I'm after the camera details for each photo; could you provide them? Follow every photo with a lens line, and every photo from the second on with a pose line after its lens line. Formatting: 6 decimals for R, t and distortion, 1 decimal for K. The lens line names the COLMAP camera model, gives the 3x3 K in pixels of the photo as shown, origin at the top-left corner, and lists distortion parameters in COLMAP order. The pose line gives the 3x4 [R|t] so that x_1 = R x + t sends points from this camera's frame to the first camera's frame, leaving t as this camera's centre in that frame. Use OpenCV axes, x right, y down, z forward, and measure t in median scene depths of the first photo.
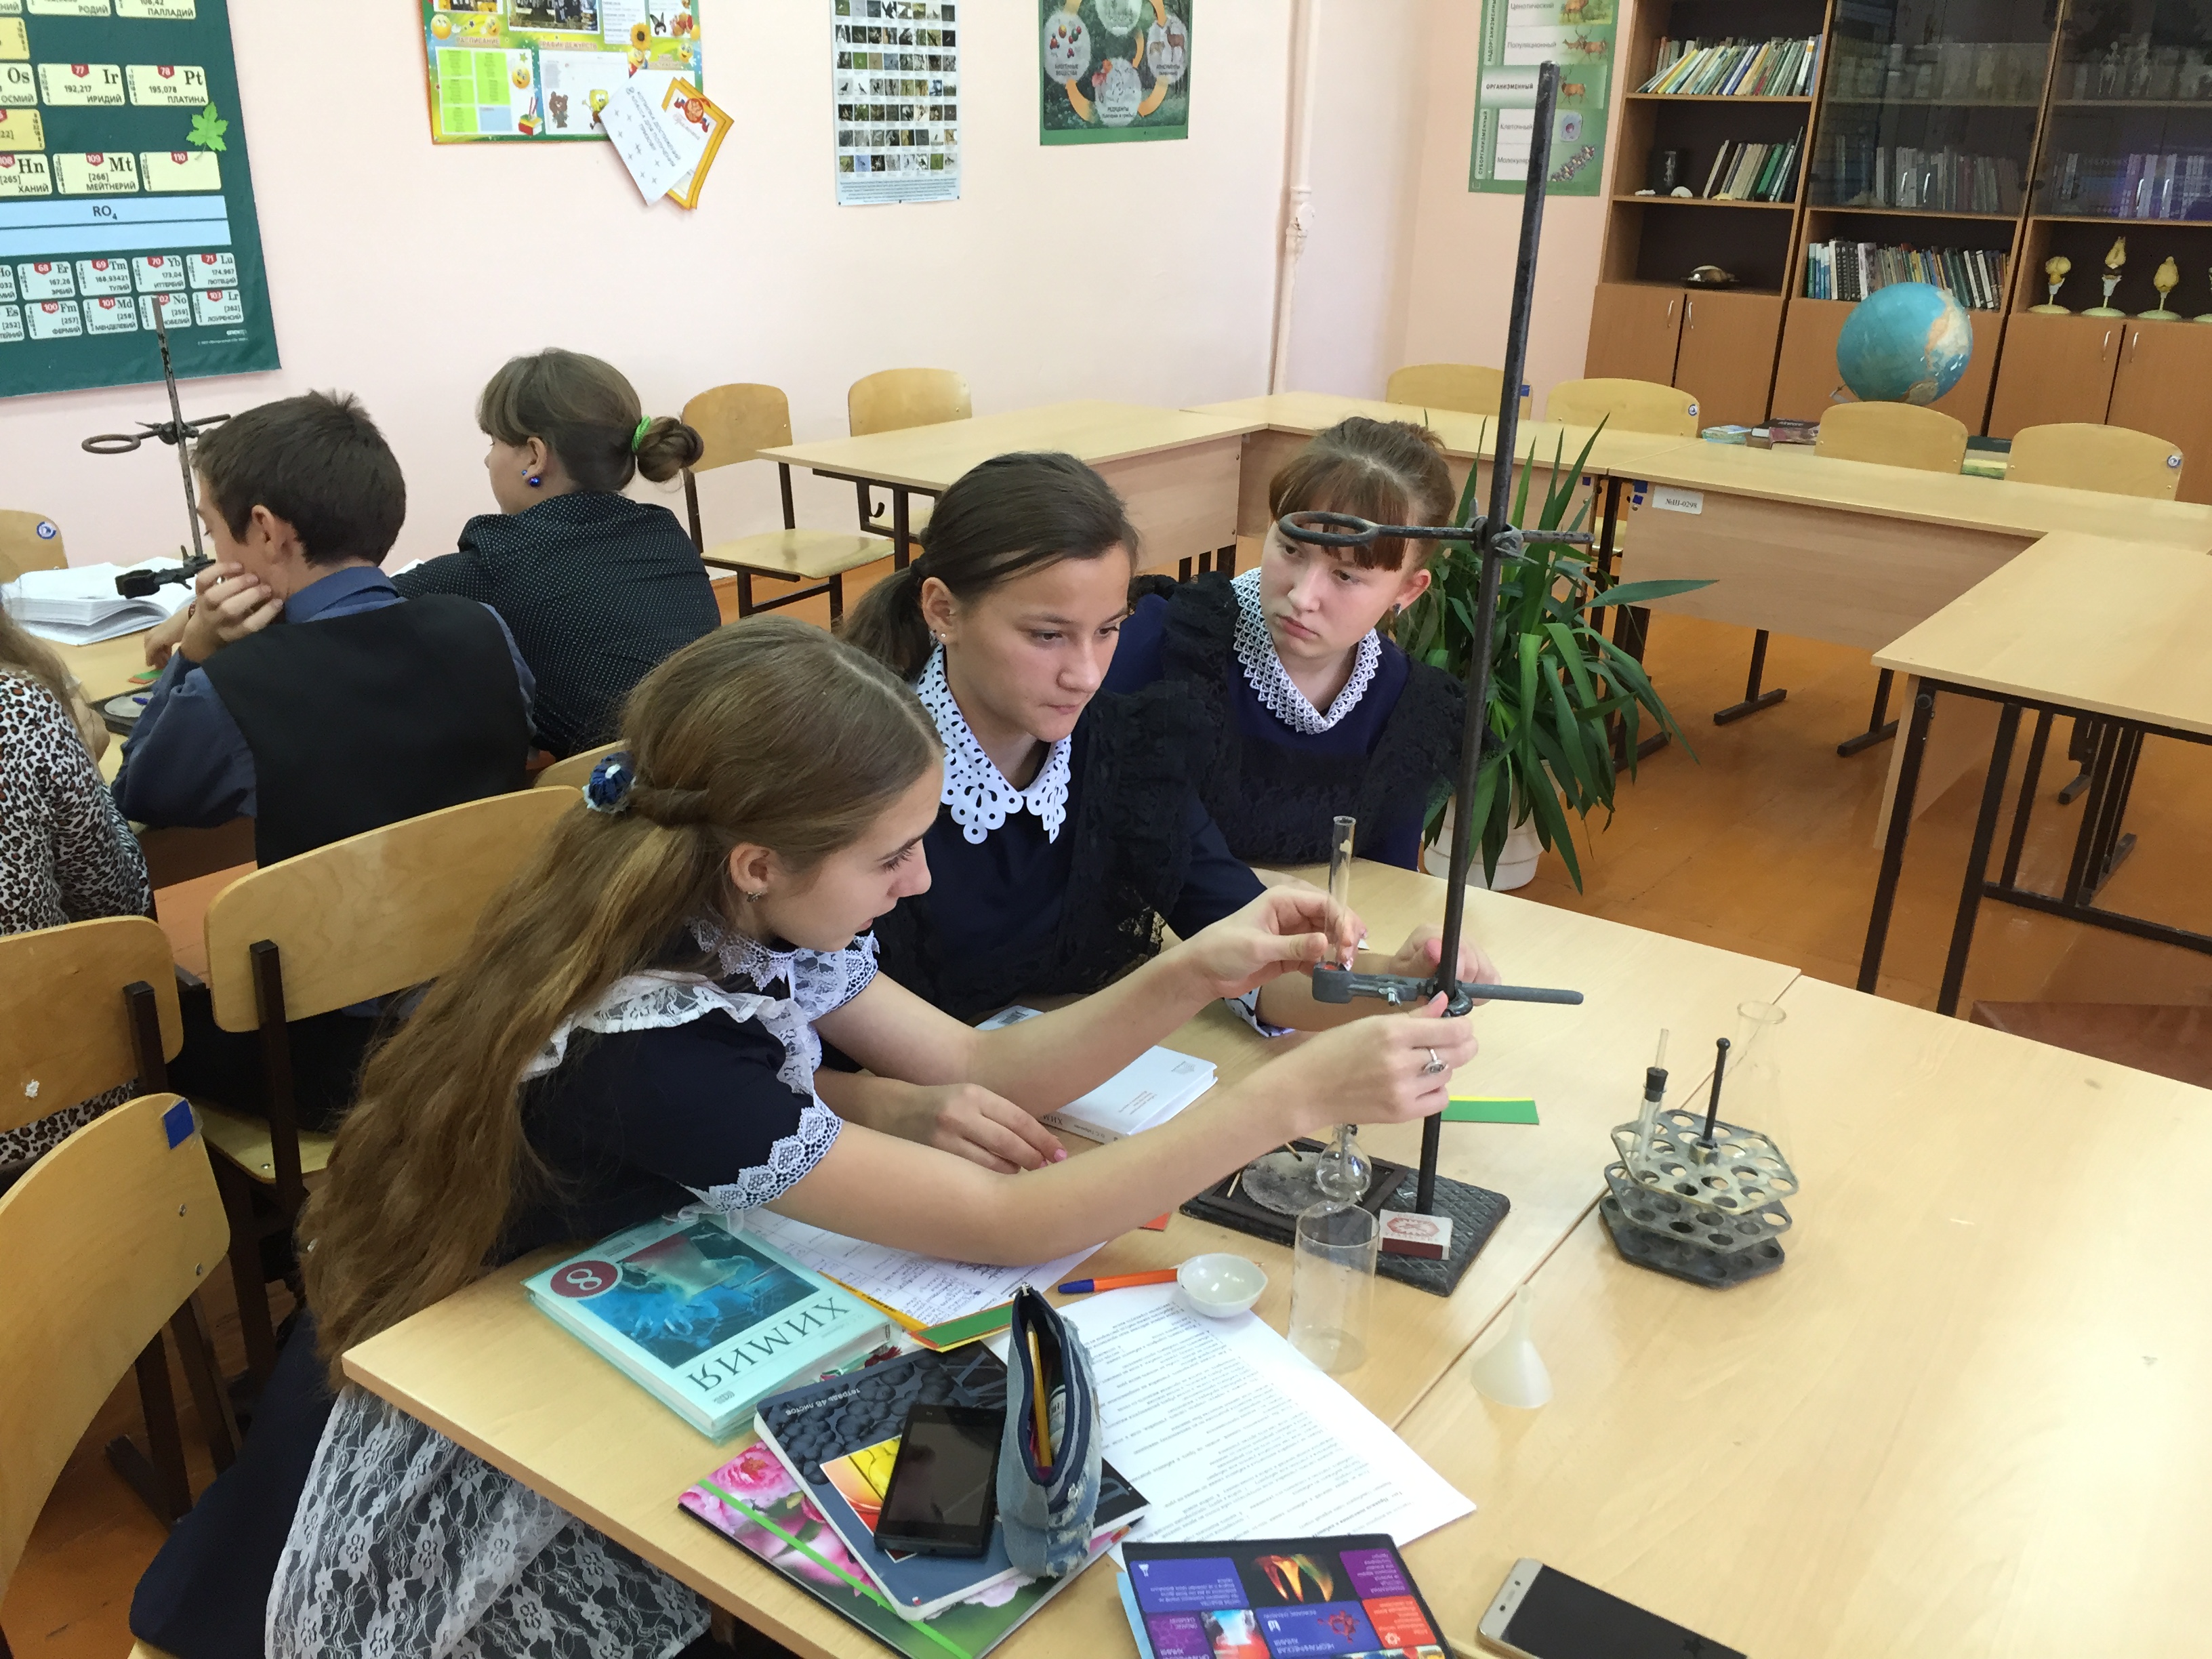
lens RADIAL K [[1861.3, 0, 1098.7], [0, 1861.3, 850.1], [0, 0, 1]] dist [0.084827, -0.110938]
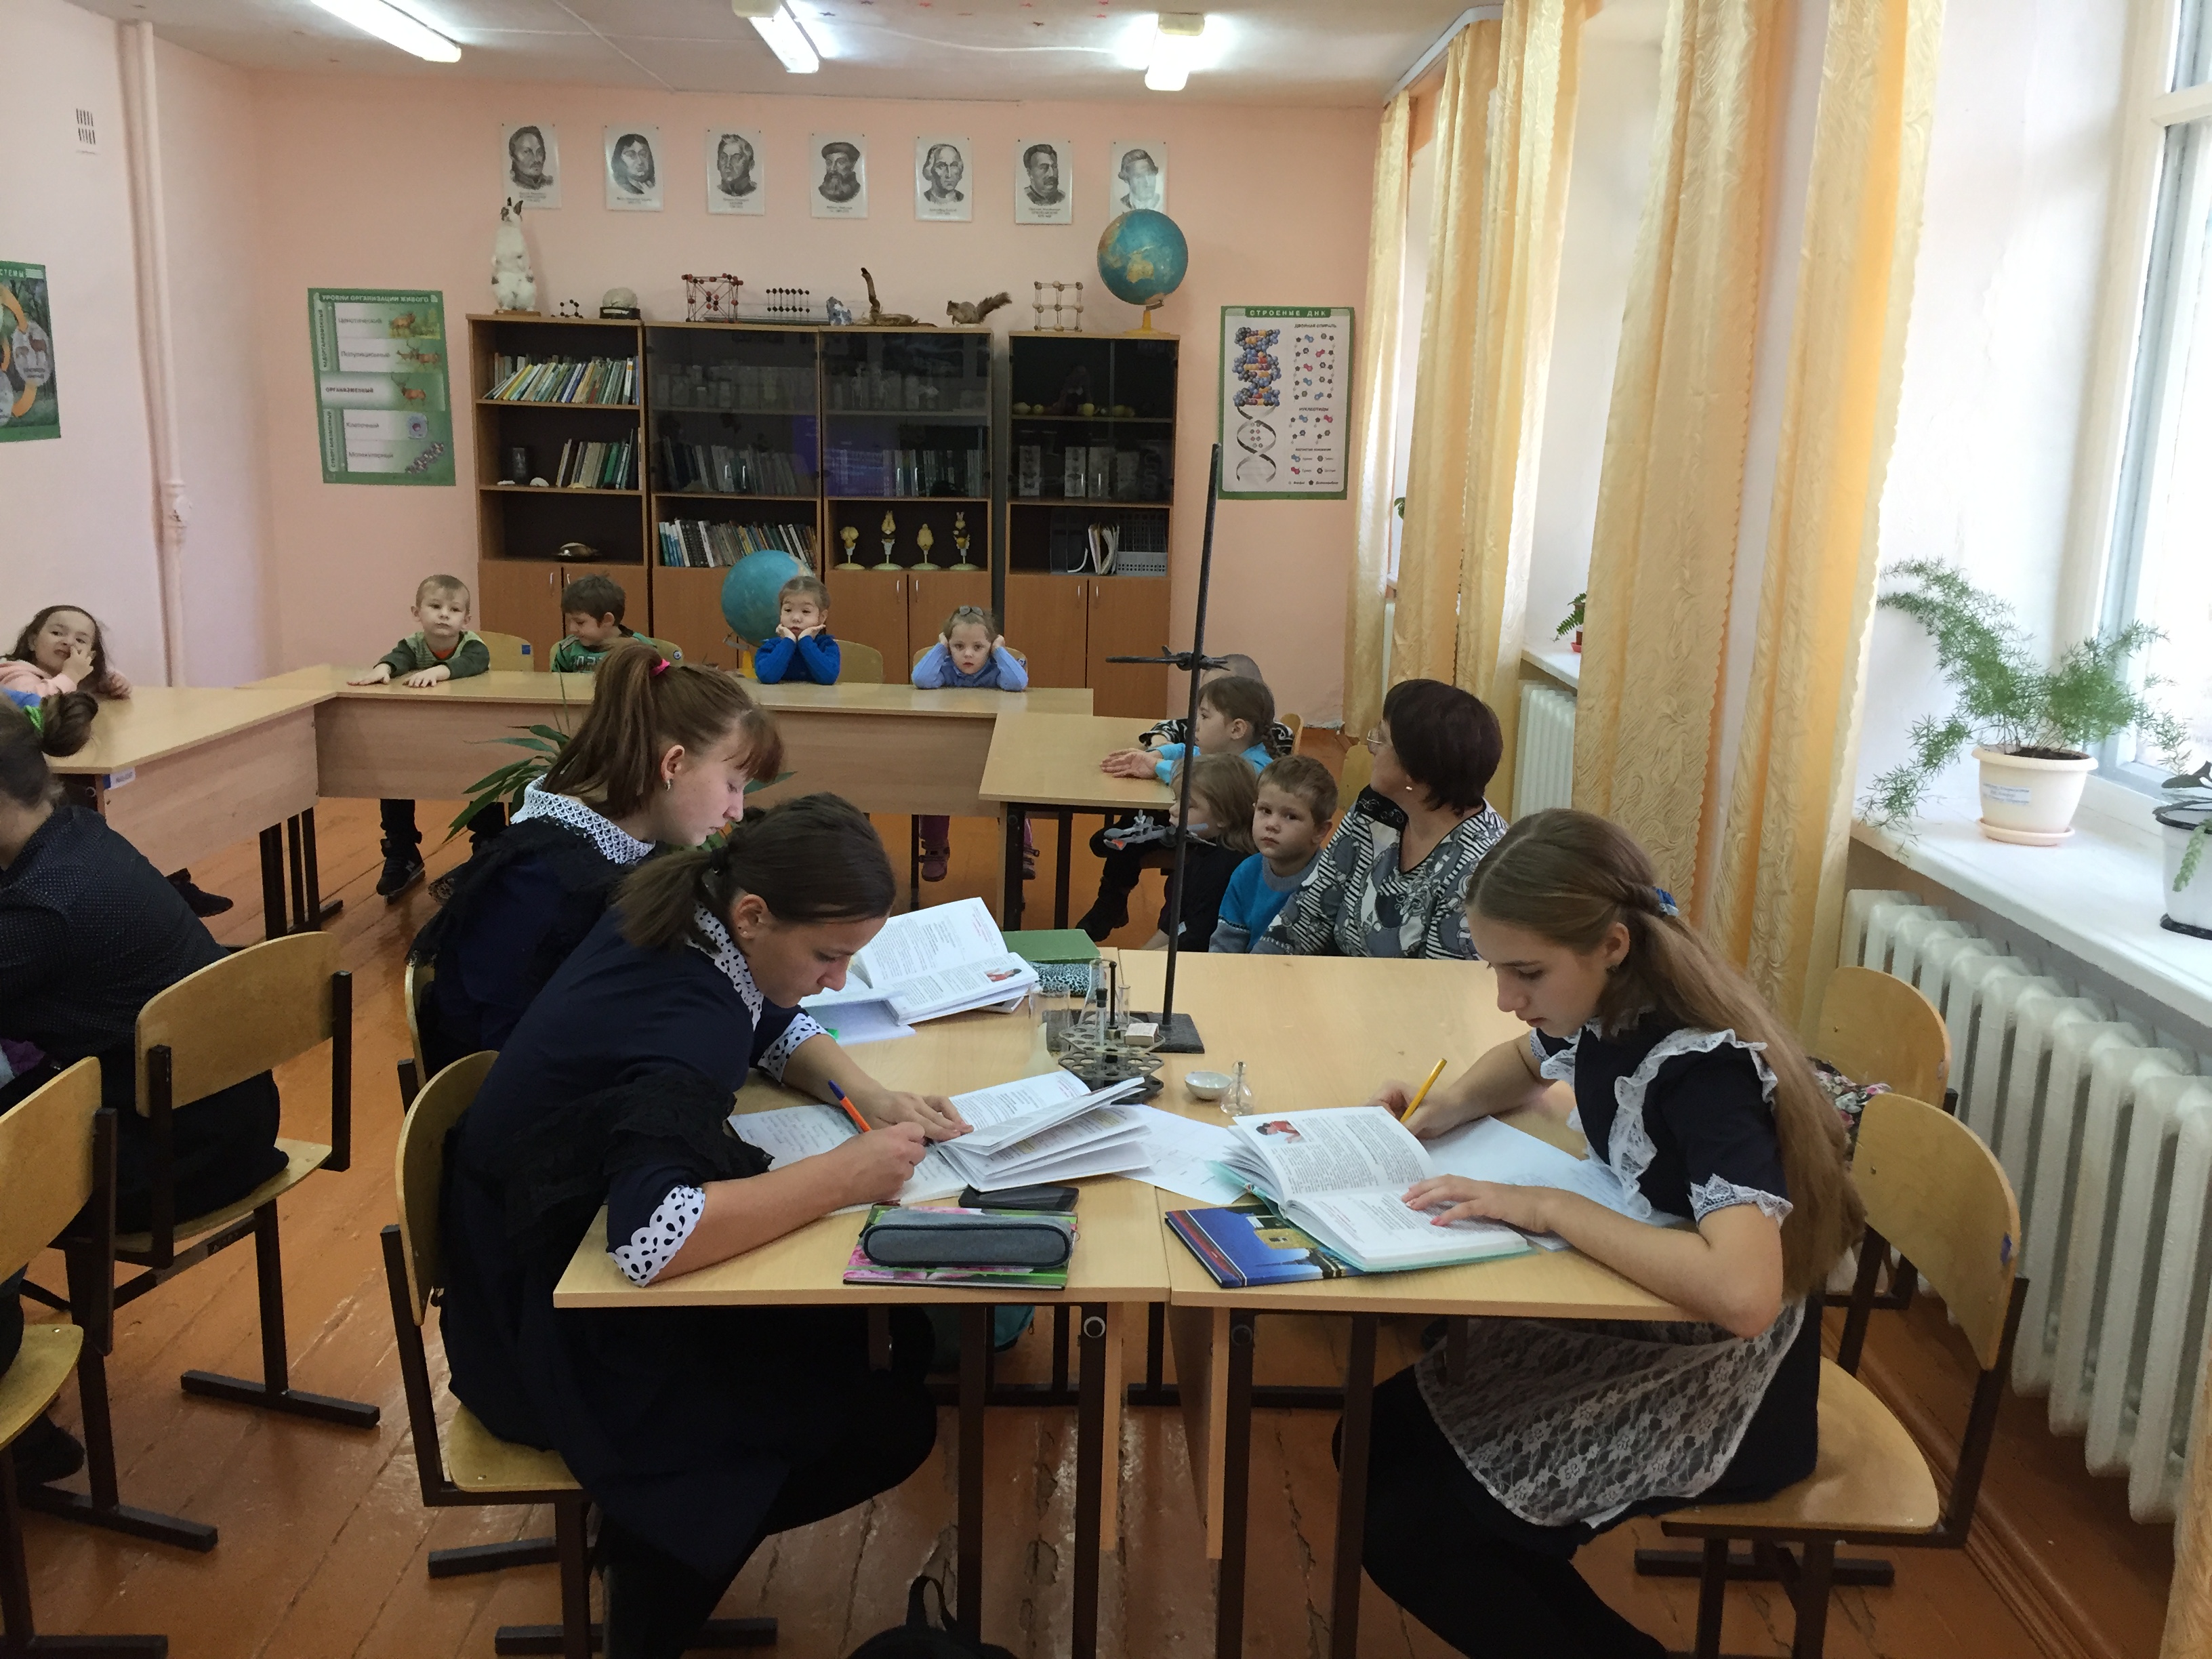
lens RADIAL K [[1886.3, 0, 1106.9], [0, 1886.3, 833.3], [0, 0, 1]] dist [0.087530, -0.118364]
pose [[0.785808, -0.134567, 0.603653, -0.189749], [0.222355, 0.972250, -0.072716, 0.025852], [-0.577117, 0.191366, 0.793924, -0.100166]]
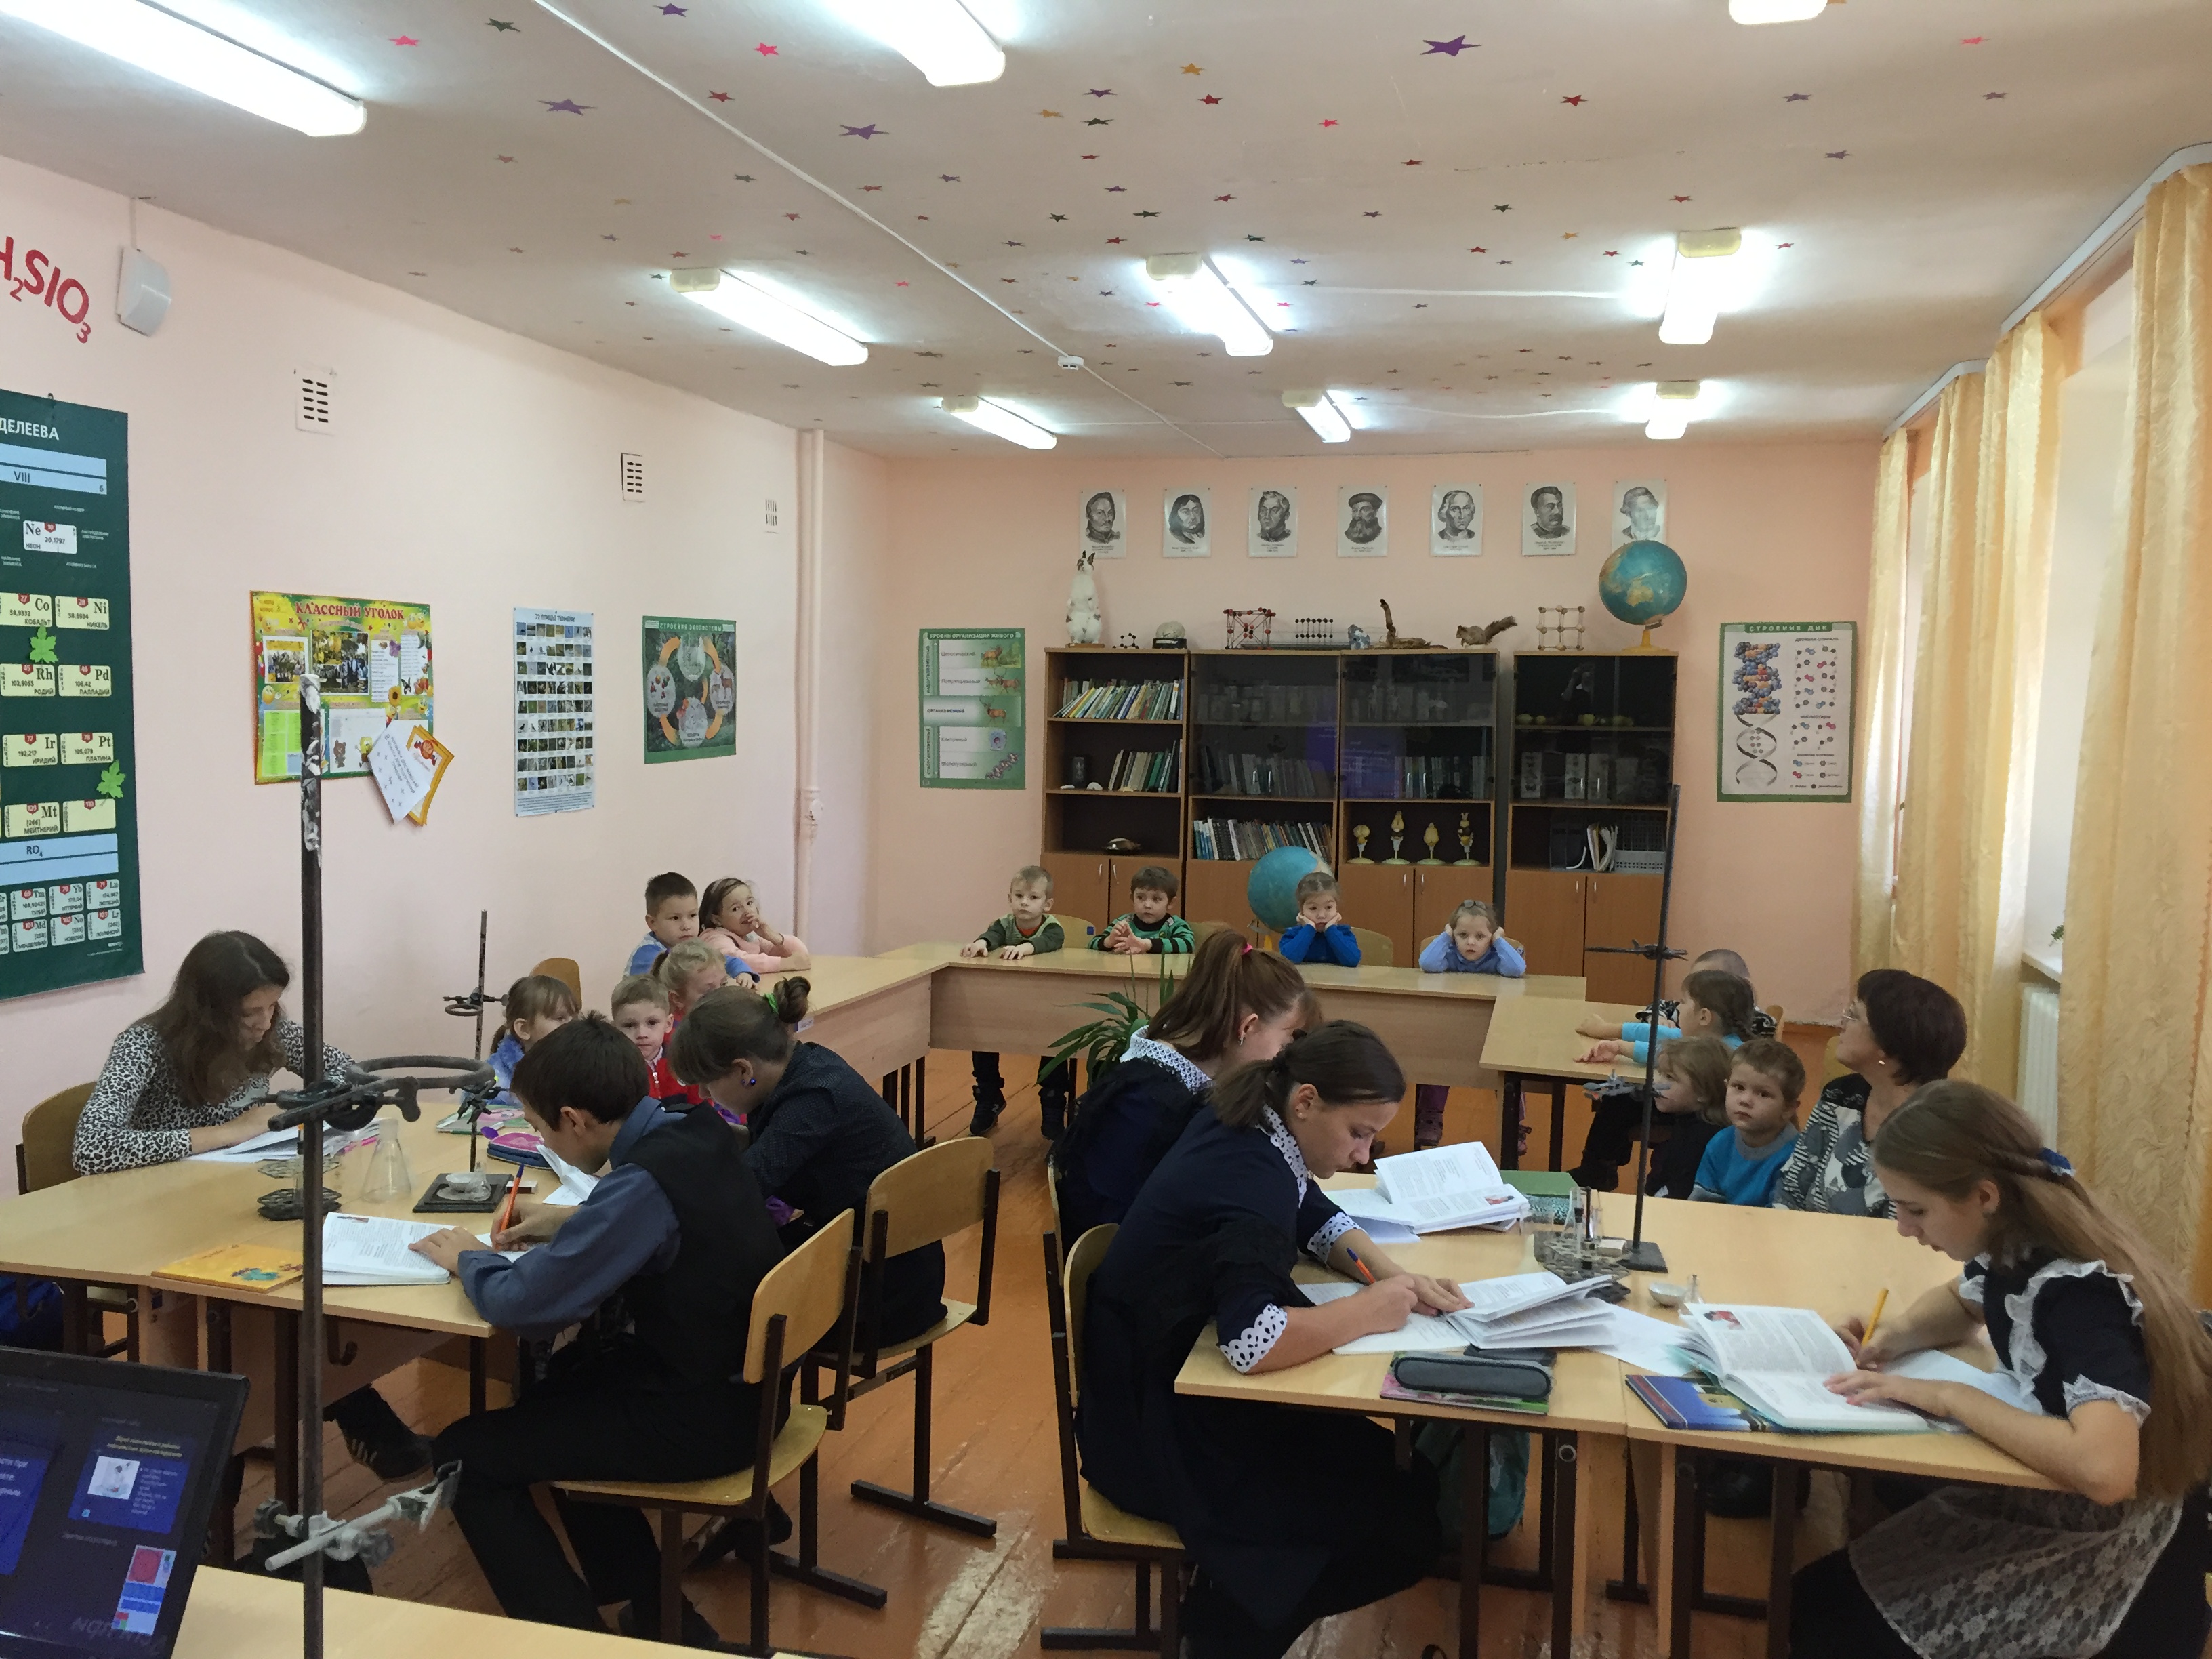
lens RADIAL K [[1886.3, 0, 1106.9], [0, 1886.3, 833.3], [0, 0, 1]] dist [0.087530, -0.118364]
pose [[0.918928, -0.034215, 0.392938, -0.264054], [0.149800, 0.951859, -0.267441, 0.049346], [-0.364871, 0.304621, 0.879816, -0.204812]]
